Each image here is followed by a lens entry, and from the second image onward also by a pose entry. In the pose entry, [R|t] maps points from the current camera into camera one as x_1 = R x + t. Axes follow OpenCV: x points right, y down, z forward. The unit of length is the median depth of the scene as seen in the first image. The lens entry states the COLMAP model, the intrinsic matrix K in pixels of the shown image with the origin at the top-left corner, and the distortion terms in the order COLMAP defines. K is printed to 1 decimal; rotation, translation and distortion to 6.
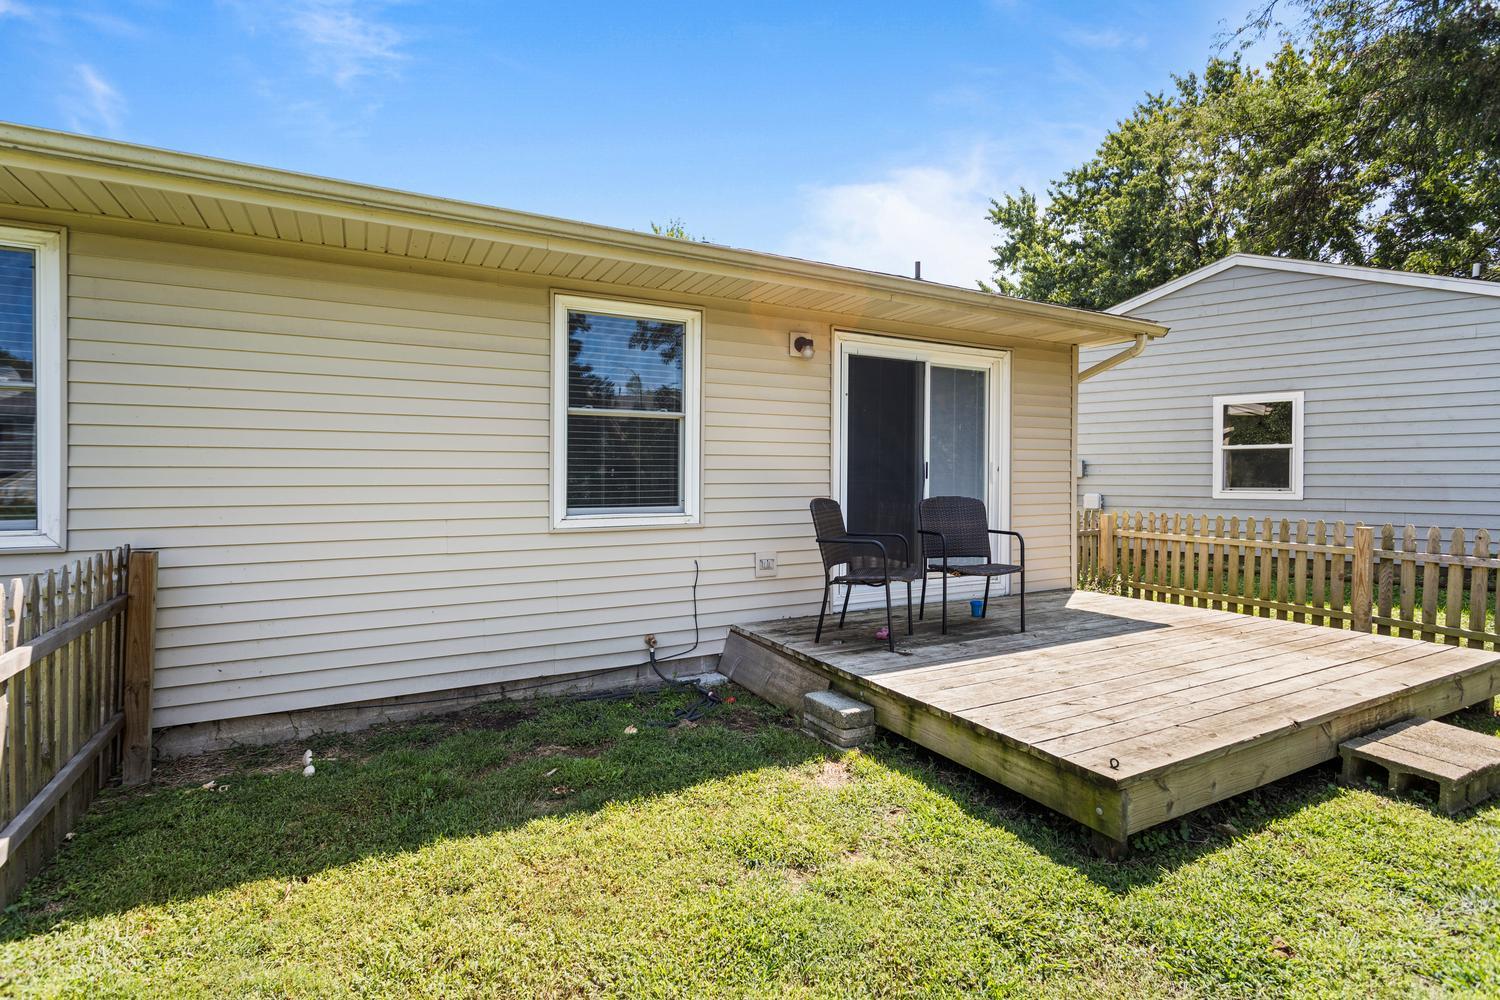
lens RADIAL K [[722.1, 0, 759.7], [0, 722.1, 481.9], [0, 0, 1]] dist [0.001300, 0.000139]
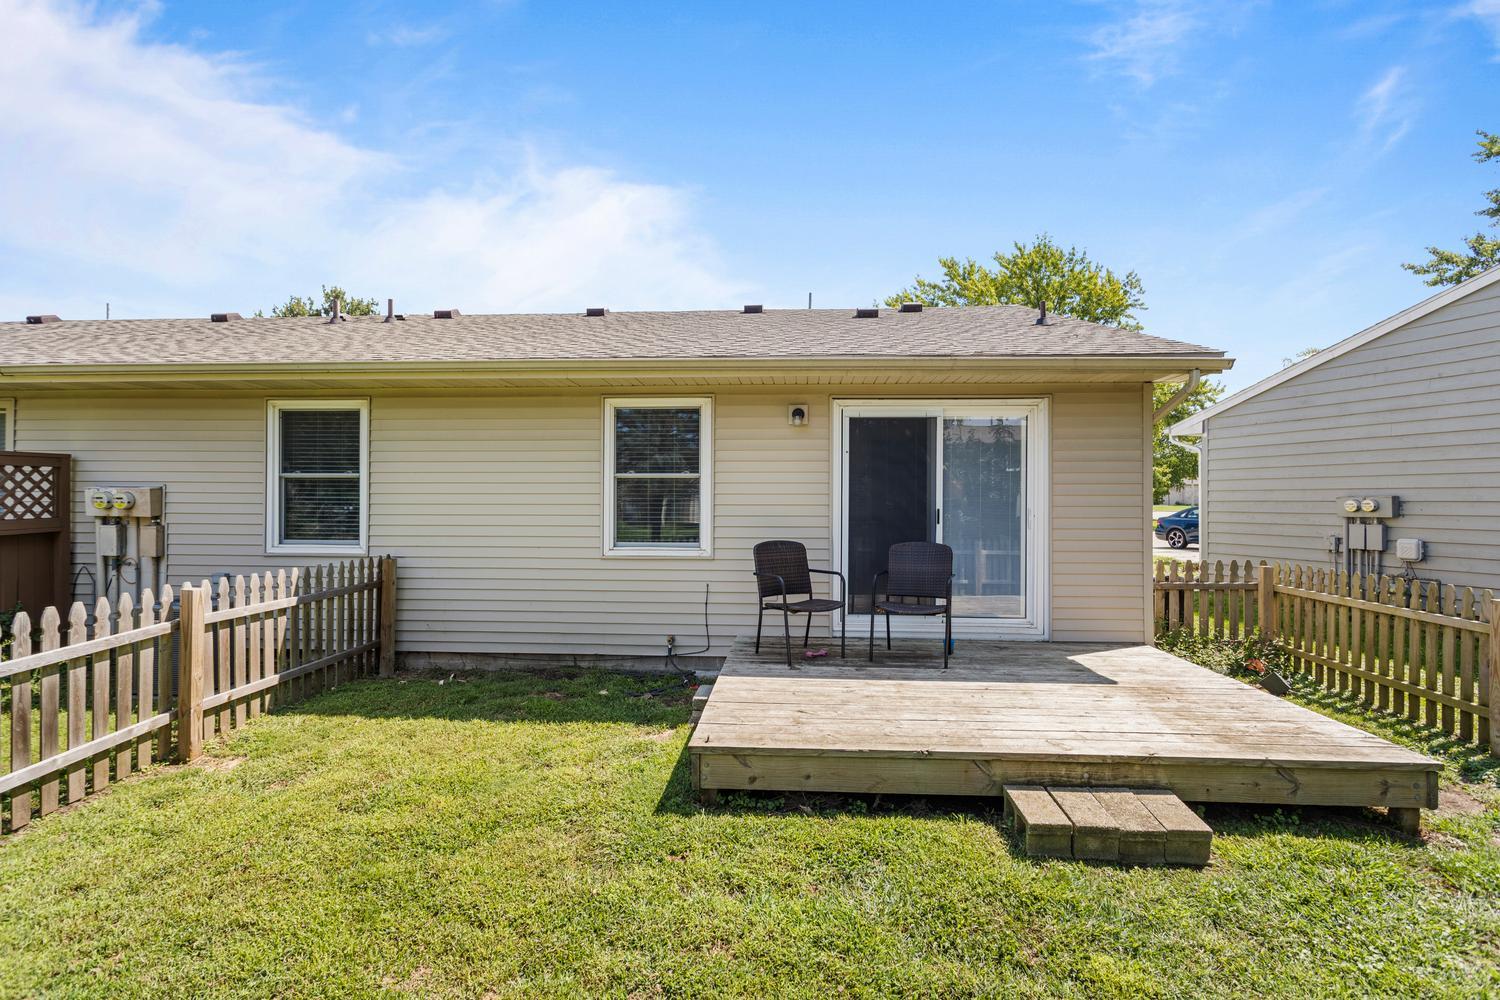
lens RADIAL K [[727.9, 0, 750.0], [0, 727.9, 500.0], [0, 0, 1]] dist [0.003171, 0.000947]
pose [[0.842330, 0.003809, -0.538949, 0.724385], [-0.007301, 0.999964, -0.004344, -0.042719], [0.538913, 0.007594, 0.842327, -0.095700]]
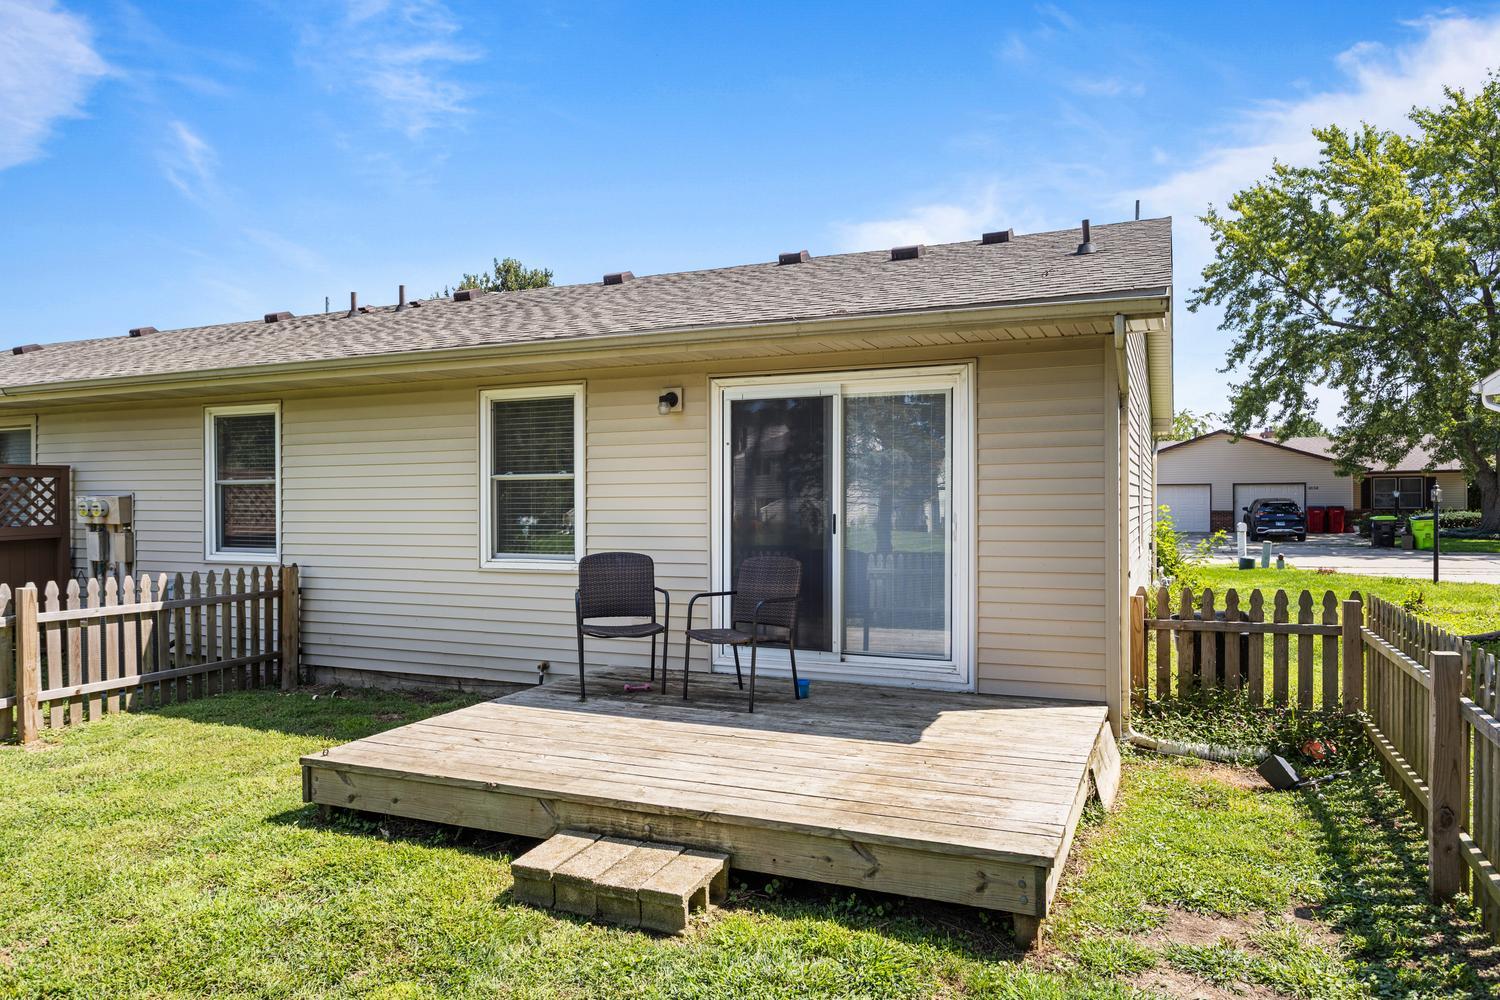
lens RADIAL K [[990.6, 0, 746.8], [0, 990.6, 507.9], [0, 0, 1]] dist [-0.002728, 0.003712]
pose [[0.604971, 0.002336, -0.796244, 1.351640], [-0.001746, 0.999997, 0.001608, -0.045661], [0.796246, 0.000418, 0.604973, 0.270822]]
